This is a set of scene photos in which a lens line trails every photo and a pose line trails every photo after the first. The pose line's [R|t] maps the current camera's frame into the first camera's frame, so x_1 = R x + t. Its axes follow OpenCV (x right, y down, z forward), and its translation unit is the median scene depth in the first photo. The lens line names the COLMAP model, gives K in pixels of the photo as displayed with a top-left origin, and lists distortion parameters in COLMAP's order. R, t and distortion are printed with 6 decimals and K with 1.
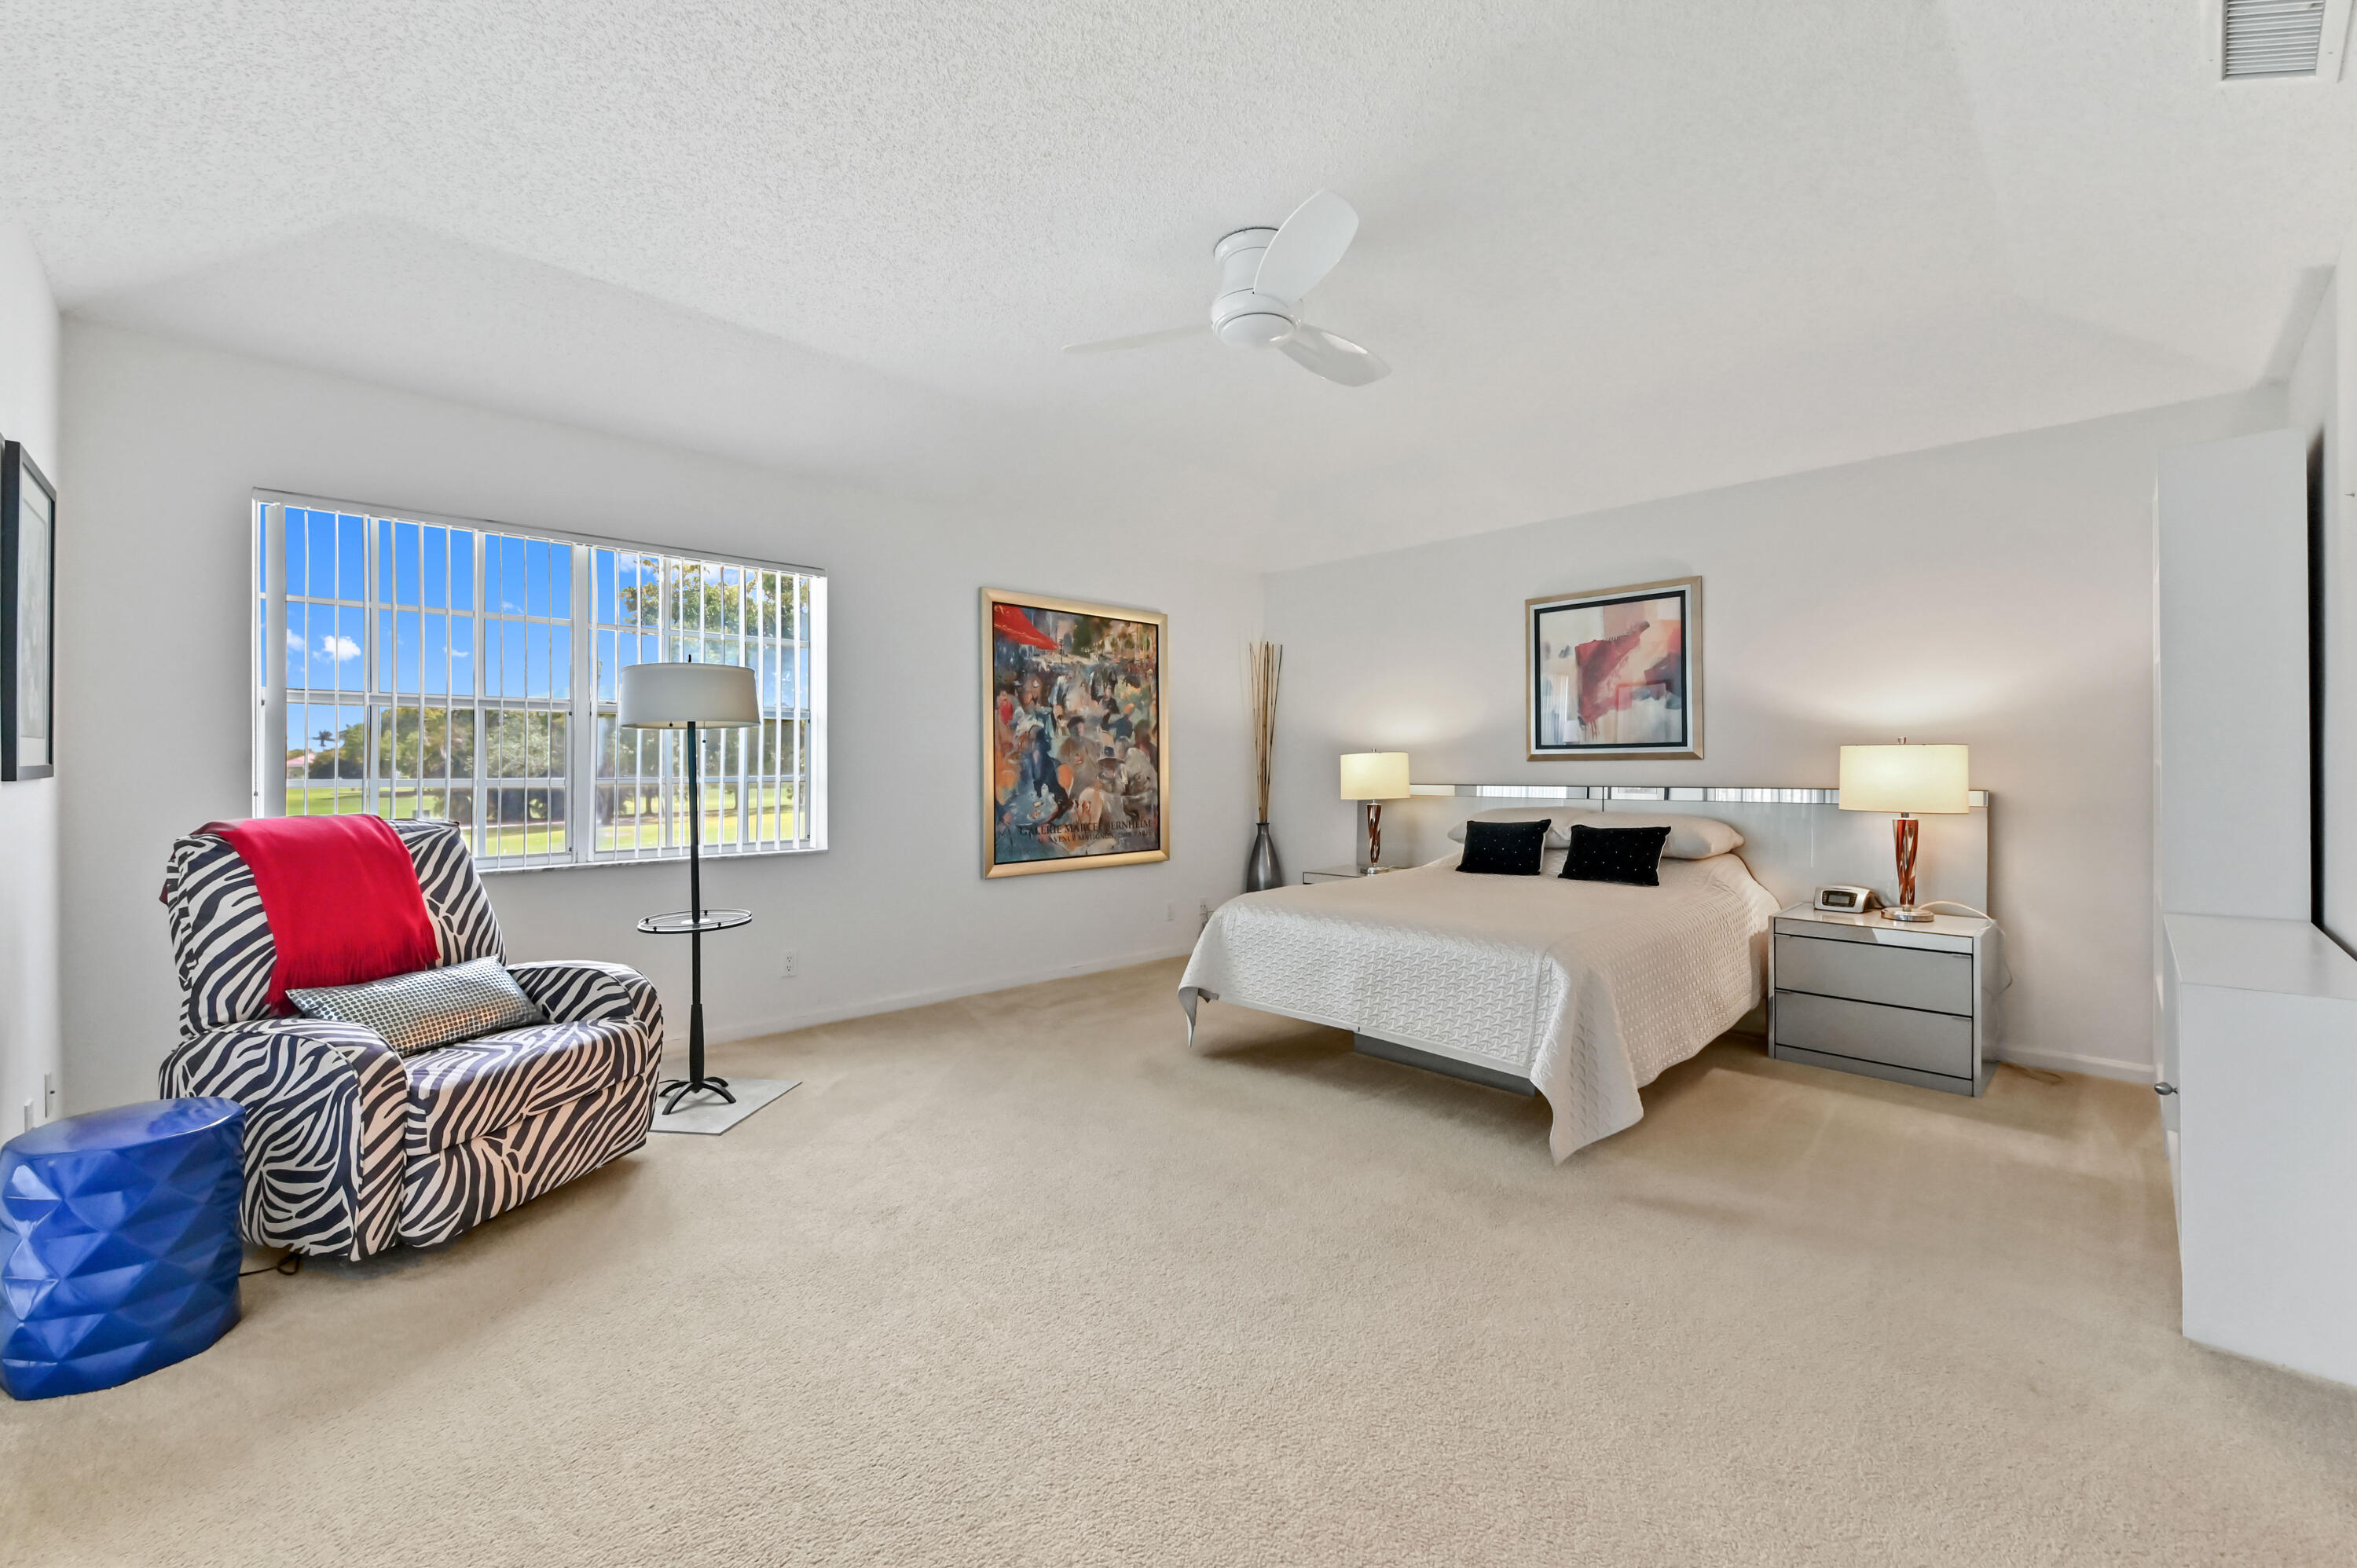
lens RADIAL K [[952.1, 0, 1183.9], [0, 952.1, 753.7], [0, 0, 1]] dist [-0.008909, -0.000057]
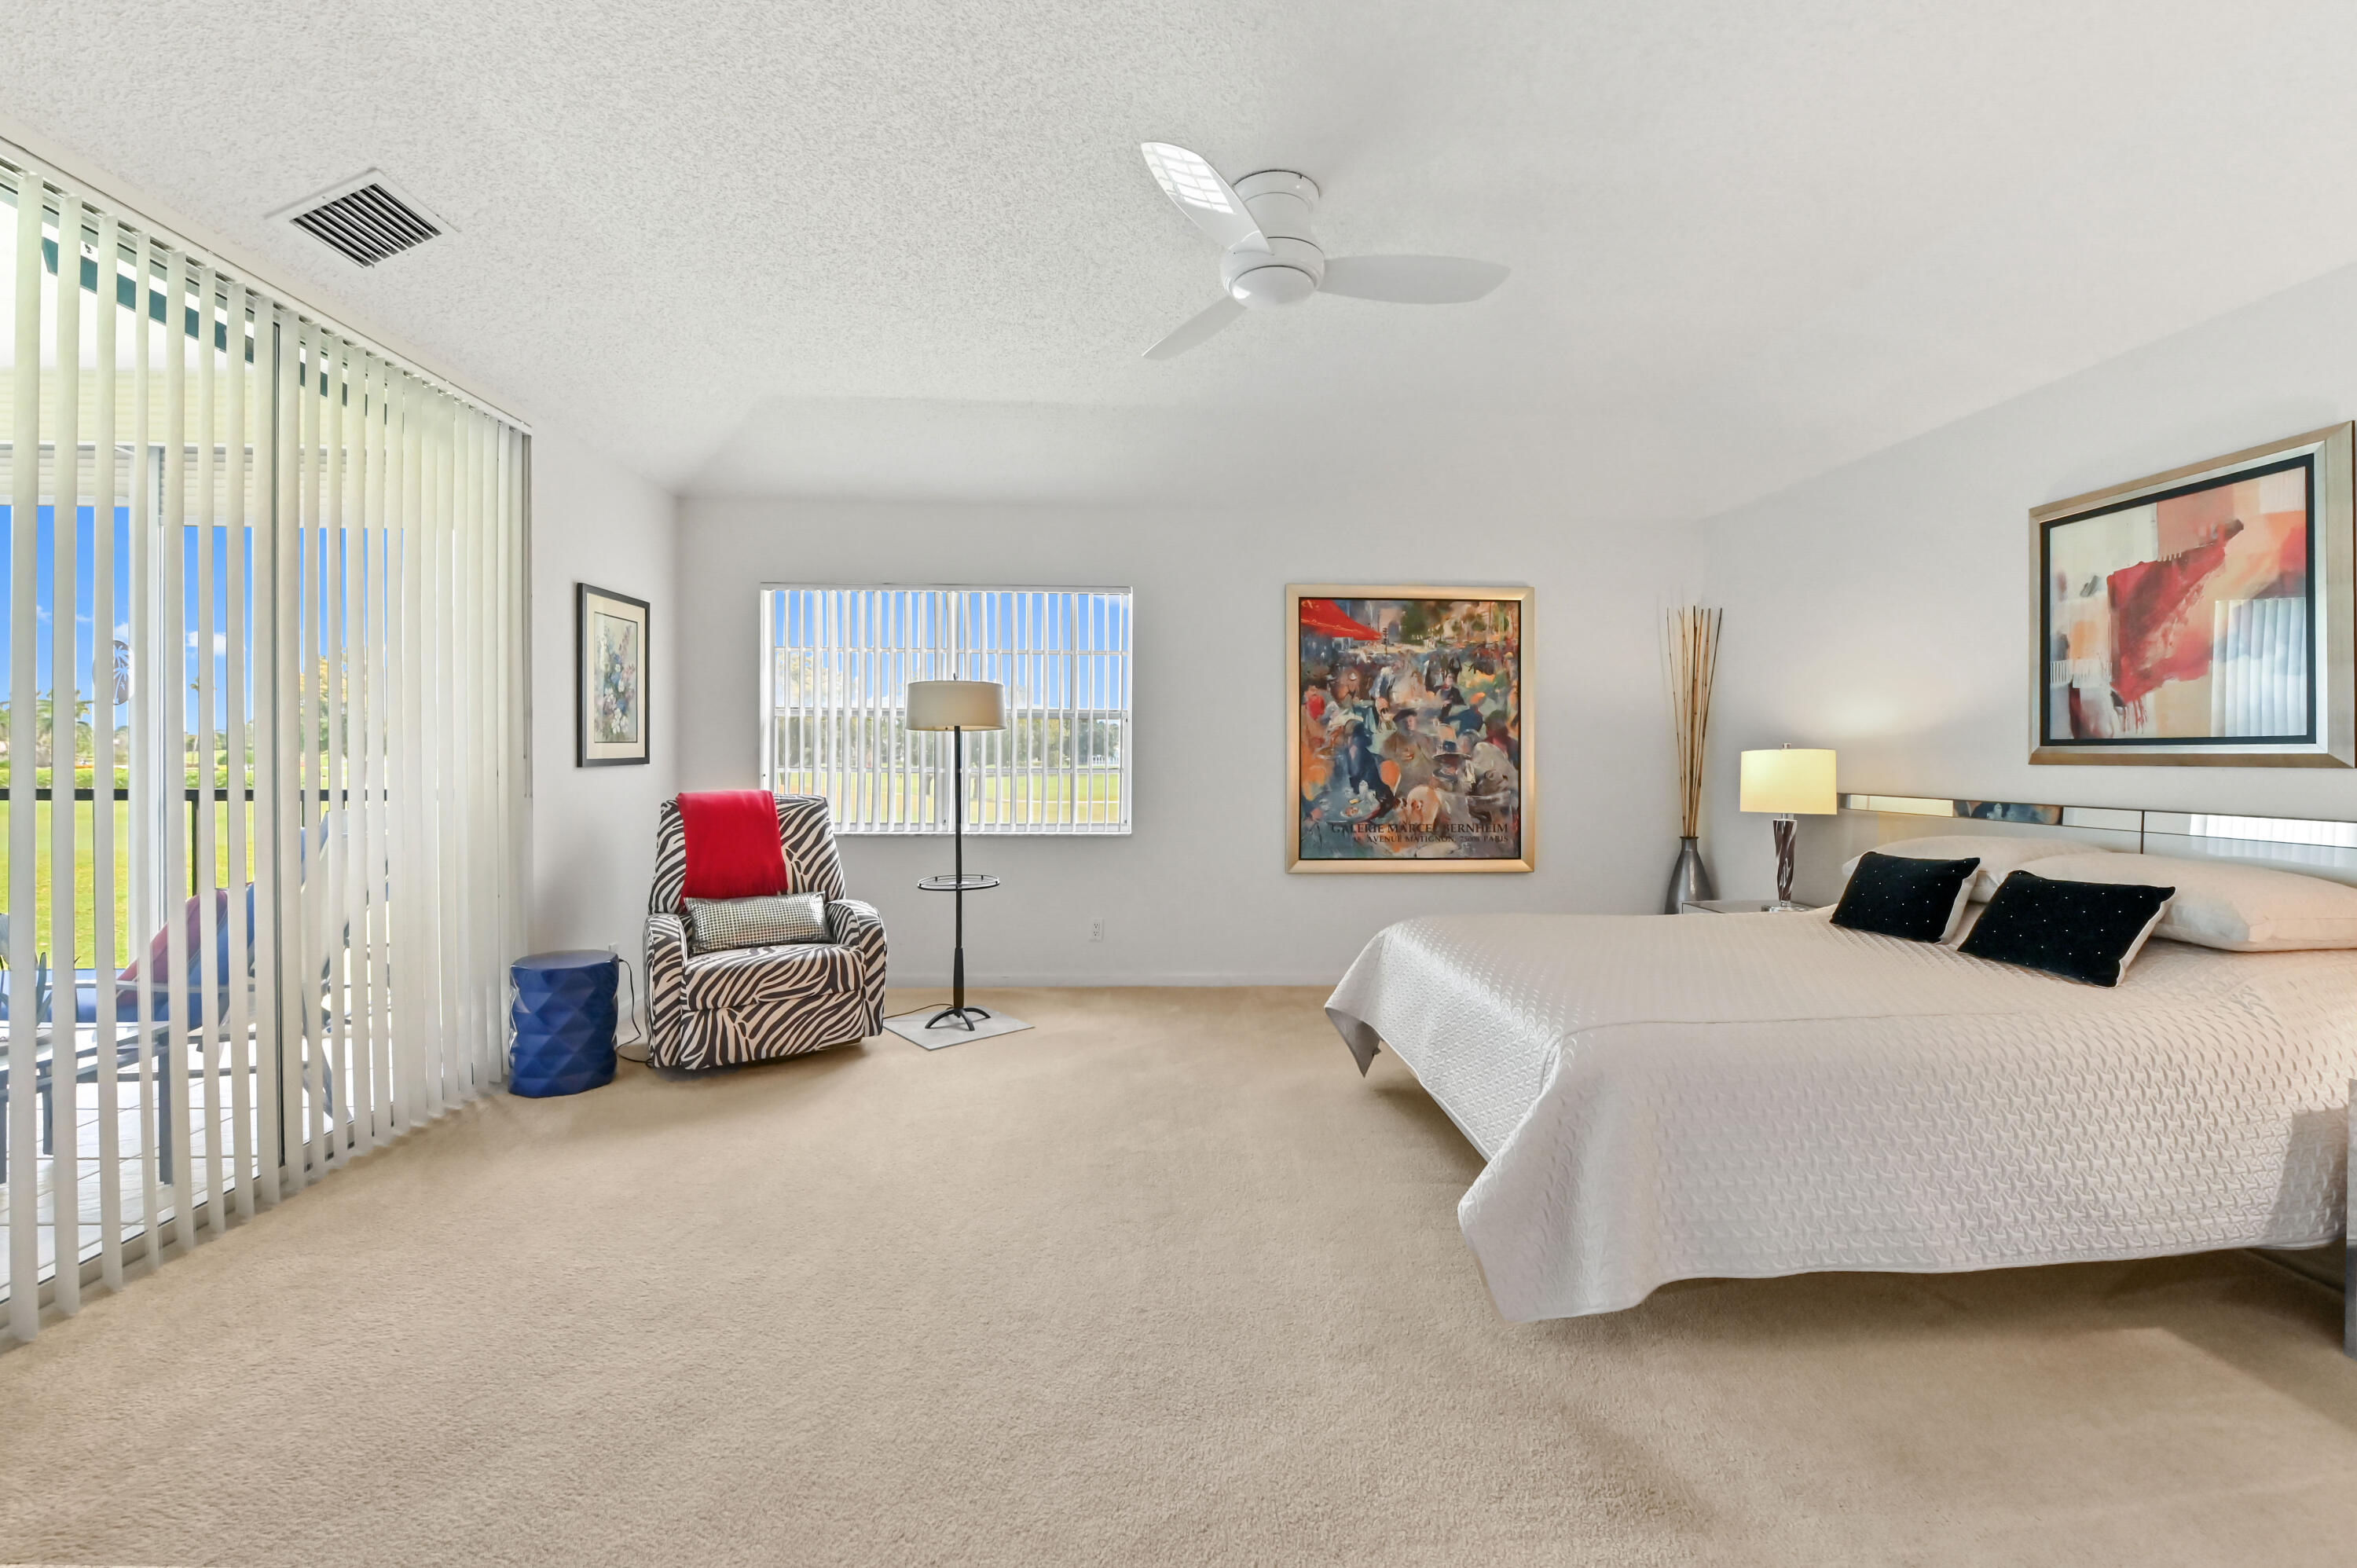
lens RADIAL K [[967.2, 0, 1179.2], [0, 967.2, 750.9], [0, 0, 1]] dist [-0.002177, -0.000100]
pose [[0.749895, 0.006464, -0.661525, 0.372506], [0.000769, 0.999943, 0.010642, -0.009005], [0.661556, -0.008489, 0.749848, 0.149658]]
